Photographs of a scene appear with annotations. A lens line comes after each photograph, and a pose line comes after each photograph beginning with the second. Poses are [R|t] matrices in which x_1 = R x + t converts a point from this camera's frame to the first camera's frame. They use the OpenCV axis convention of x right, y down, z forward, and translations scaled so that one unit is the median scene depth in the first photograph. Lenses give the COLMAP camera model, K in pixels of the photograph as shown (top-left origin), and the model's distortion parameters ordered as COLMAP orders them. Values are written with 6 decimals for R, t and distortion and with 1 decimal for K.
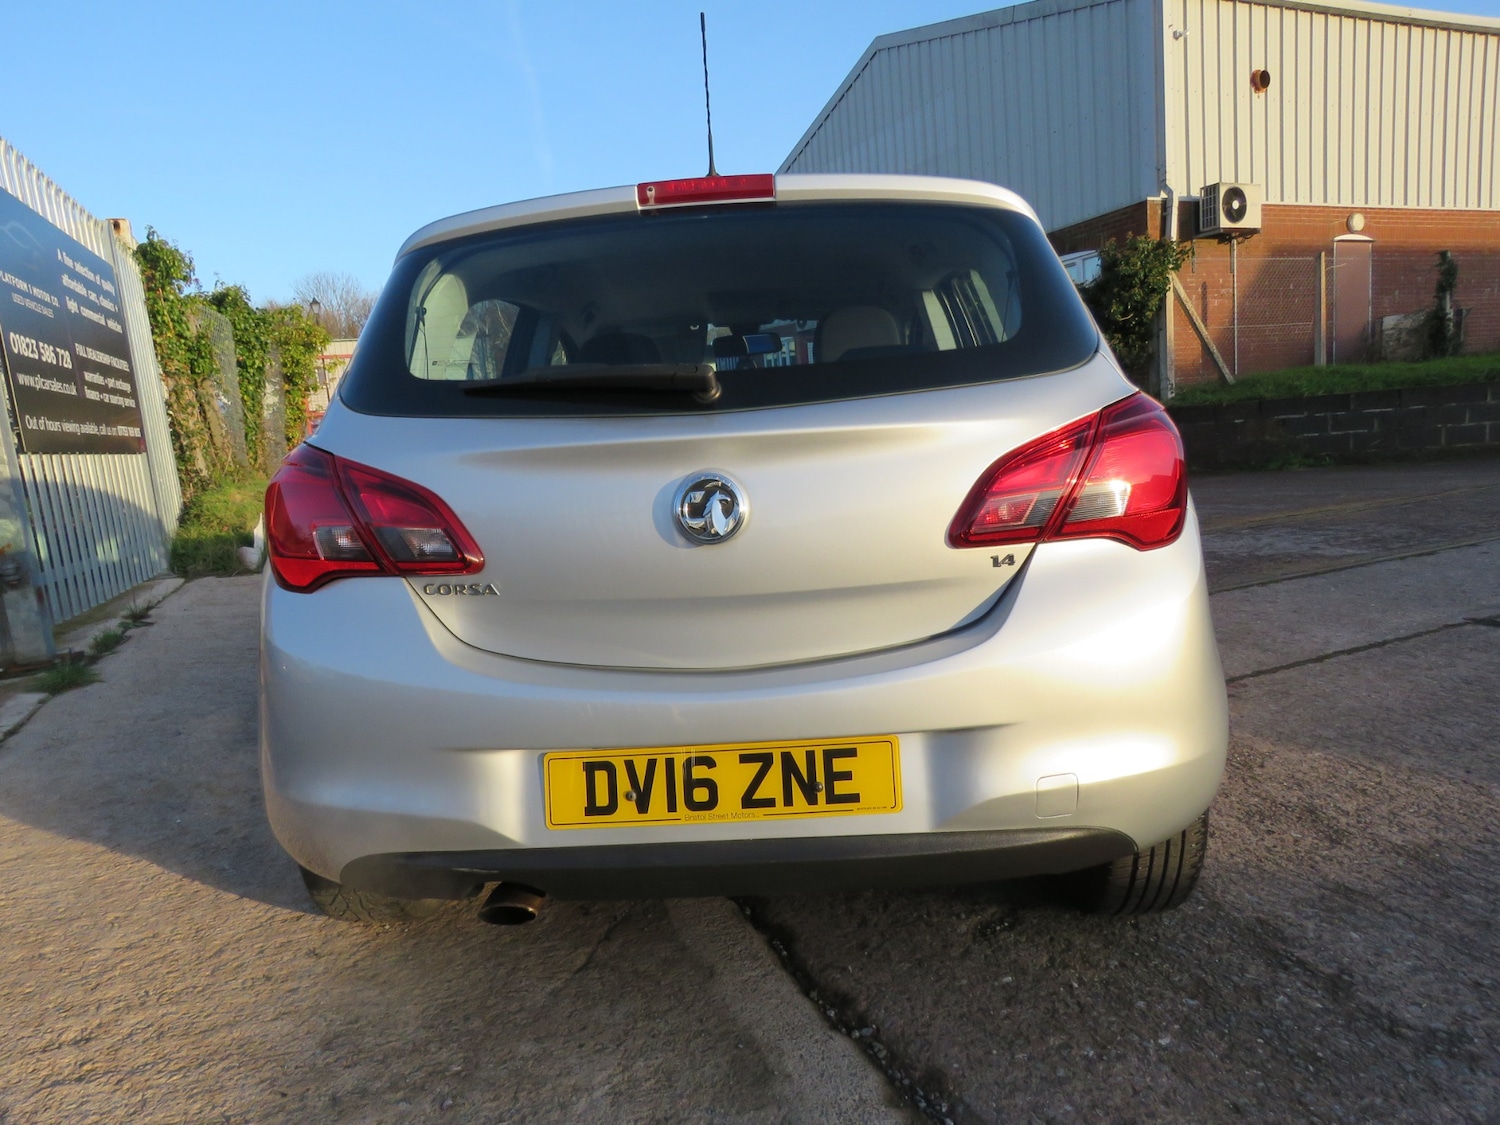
lens RADIAL K [[978.2, 0, 725.9], [0, 978.2, 562.4], [0, 0, 1]] dist [-0.006246, -0.001586]
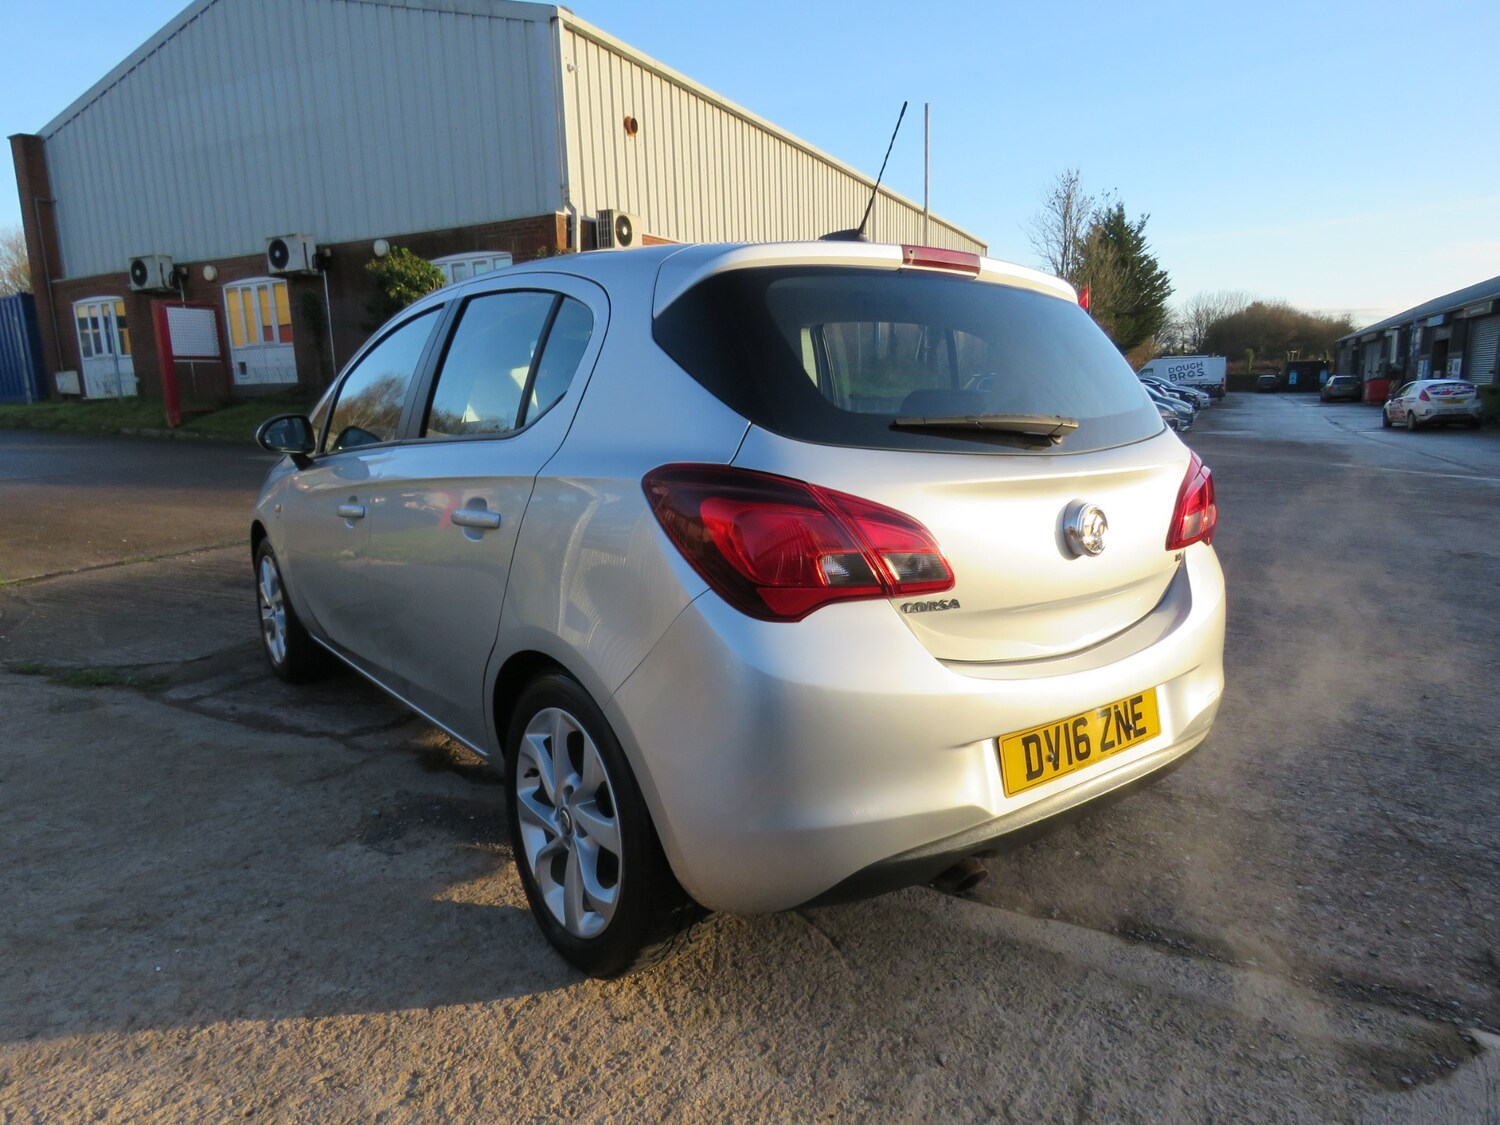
lens RADIAL K [[967.3, 0, 742.3], [0, 967.3, 564.2], [0, 0, 1]] dist [-0.009703, -0.003334]
pose [[0.767172, -0.056627, 0.638937, -0.775675], [0.043665, 0.998395, 0.036056, -0.047511], [-0.639954, 0.000238, 0.768413, 0.197462]]
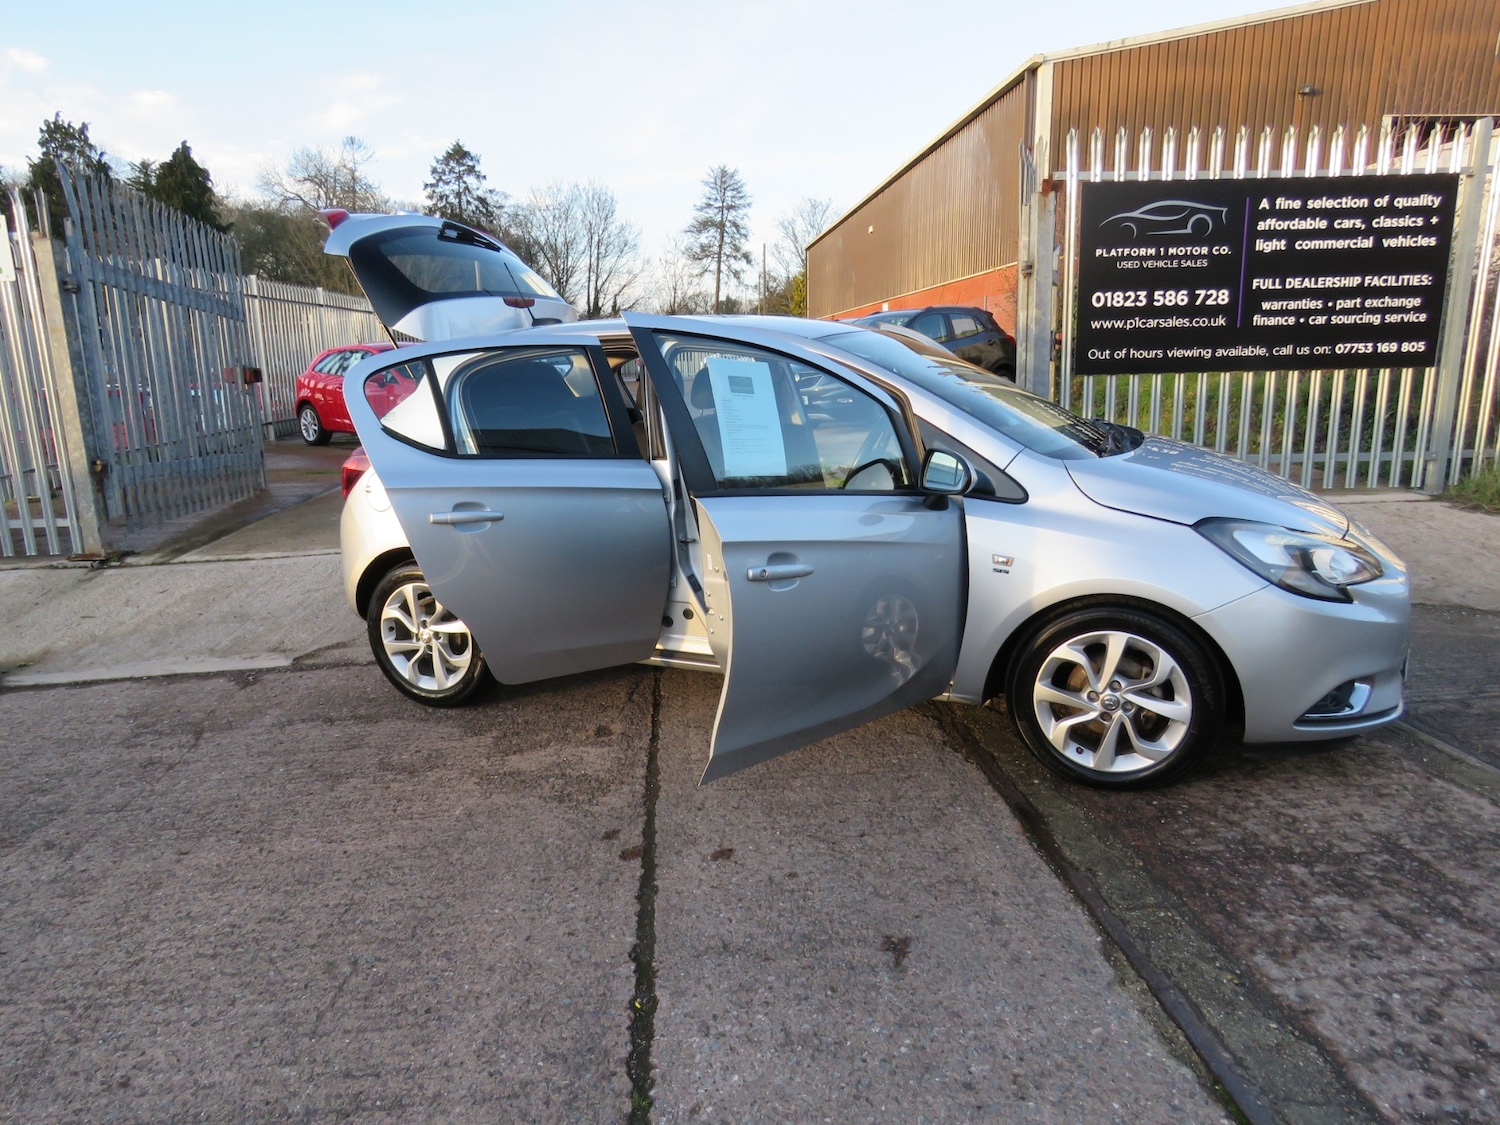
lens RADIAL K [[958.3, 0, 728.0], [0, 958.3, 563.5], [0, 0, 1]] dist [-0.006746, 0.019681]
pose [[-0.340609, 0.282131, -0.896877, 1.720304], [-0.078233, 0.942103, 0.326069, -0.548540], [0.936945, 0.181227, -0.298816, 1.923932]]
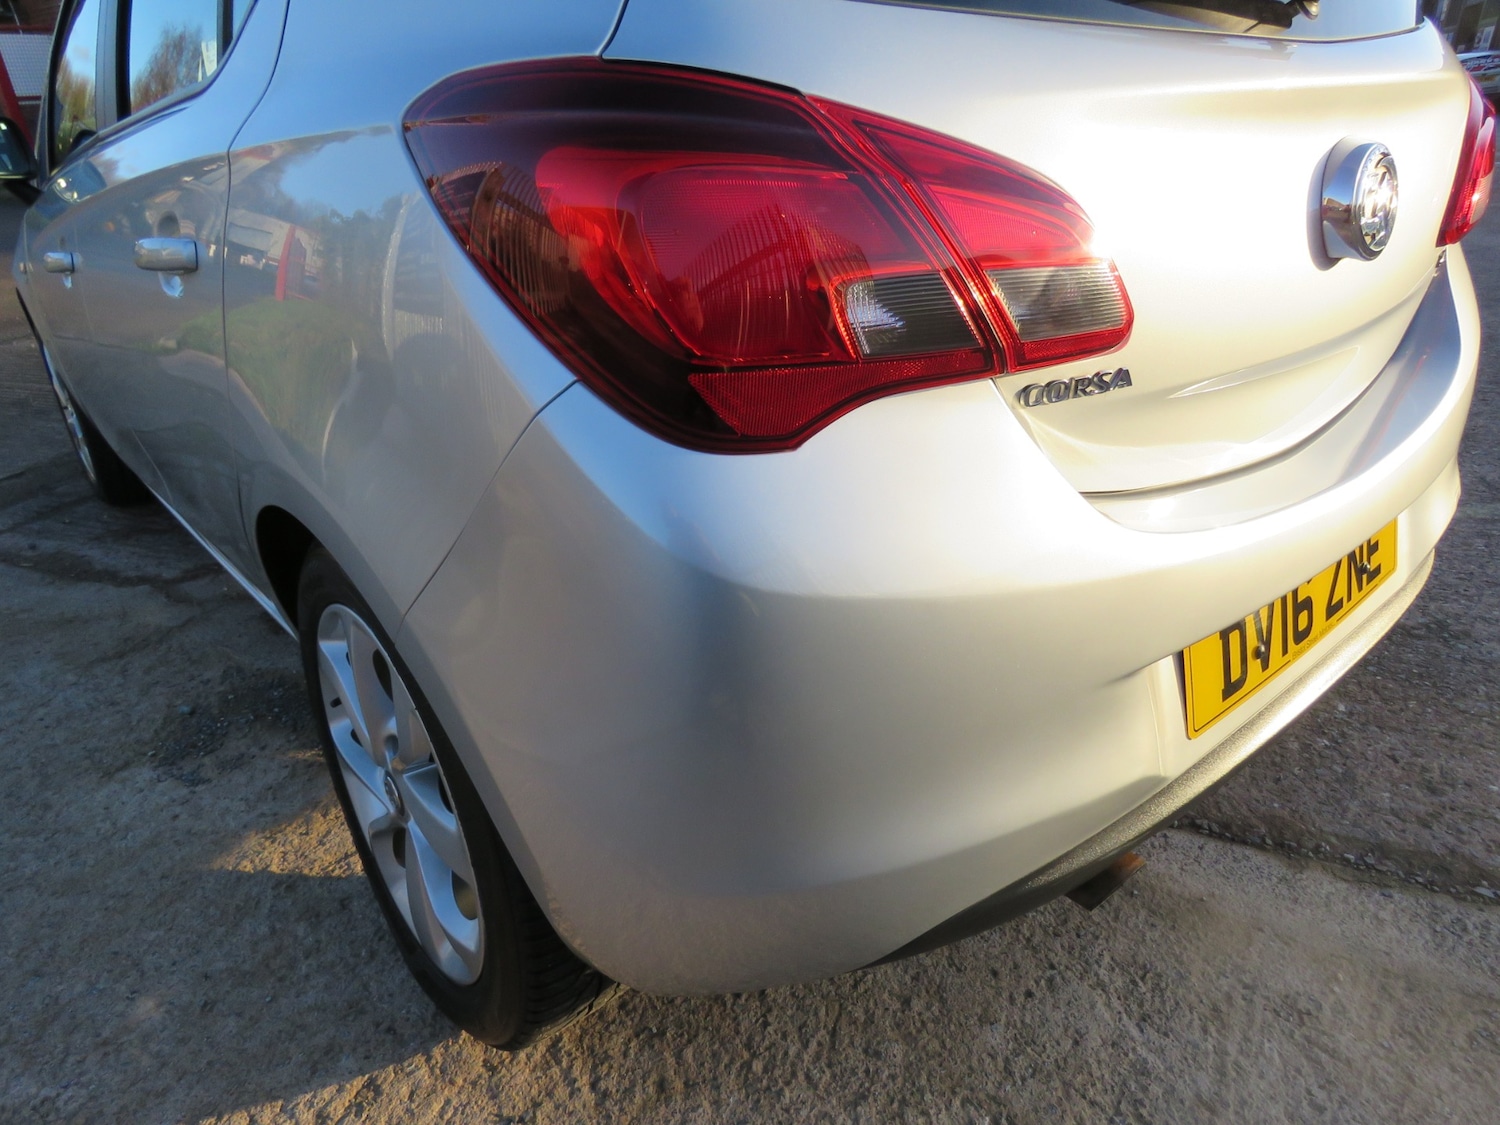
lens RADIAL K [[967.3, 0, 742.3], [0, 967.3, 564.2], [0, 0, 1]] dist [-0.009703, -0.003334]
pose [[0.740078, -0.262630, 0.619121, -0.502270], [0.095075, 0.952208, 0.290276, -0.032582], [-0.665767, -0.155964, 0.729678, 0.499846]]
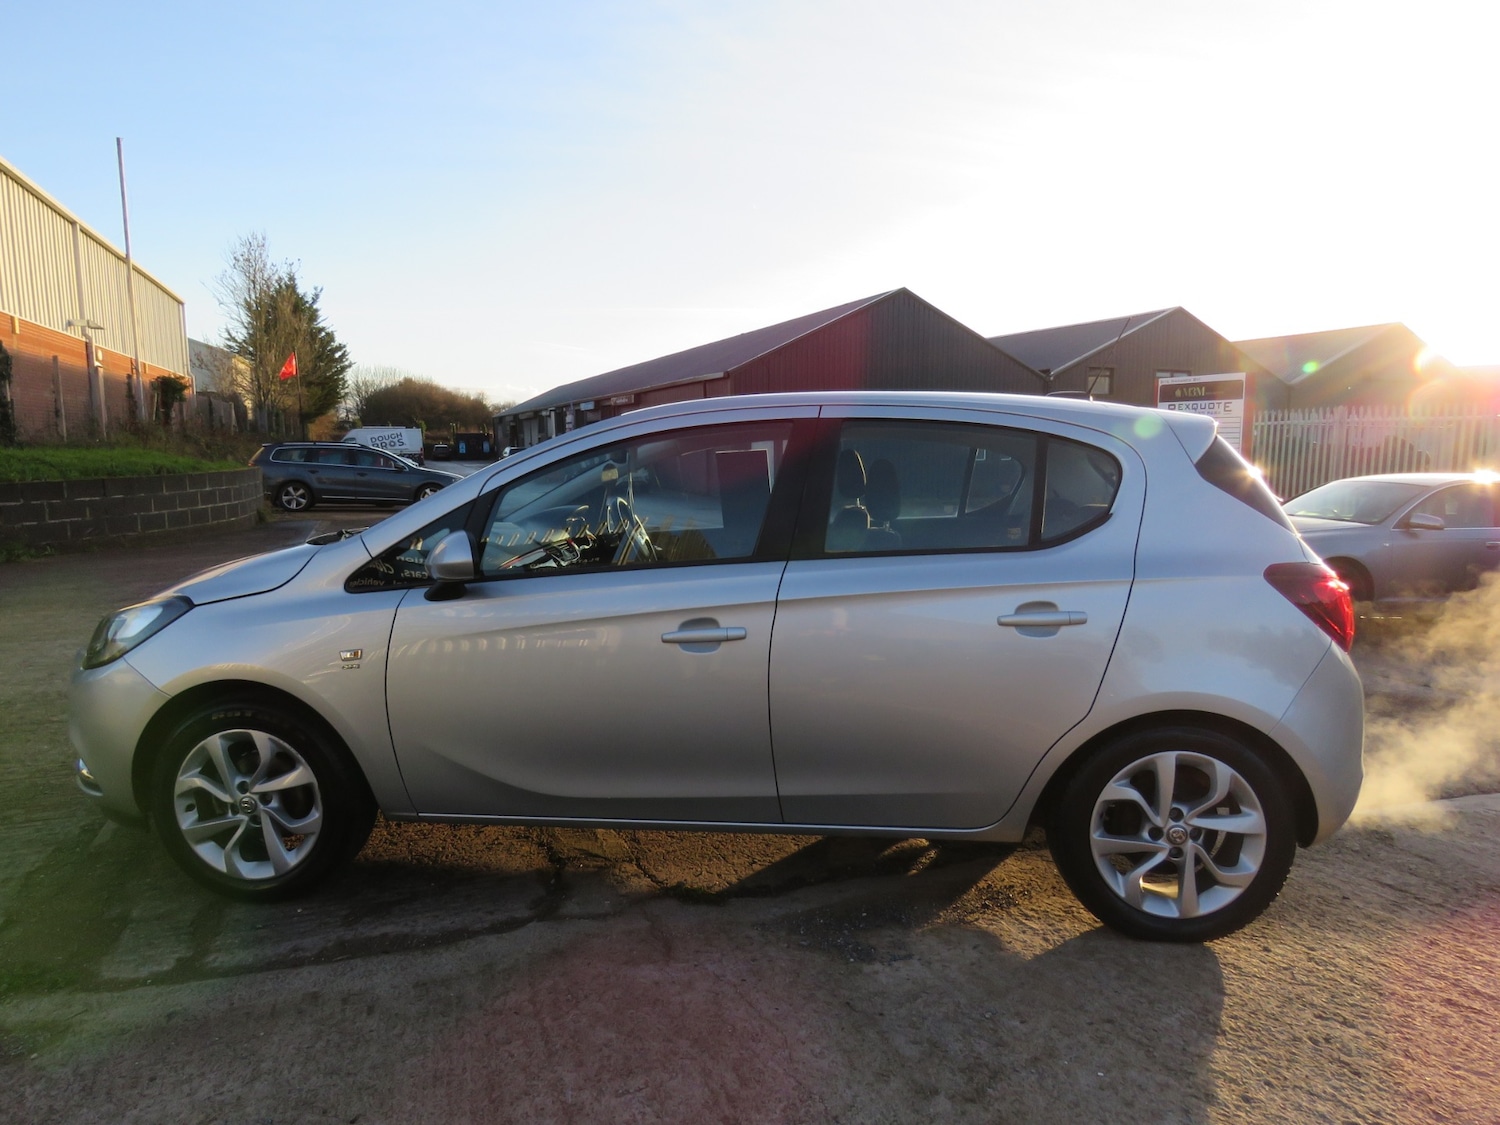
lens RADIAL K [[953.3, 0, 733.6], [0, 953.3, 563.9], [0, 0, 1]] dist [0.019998, 0.003273]
pose [[0.076448, -0.049654, 0.995836, -1.527635], [0.124824, 0.991378, 0.039850, -0.233291], [-0.989229, 0.121258, 0.081987, 1.348145]]
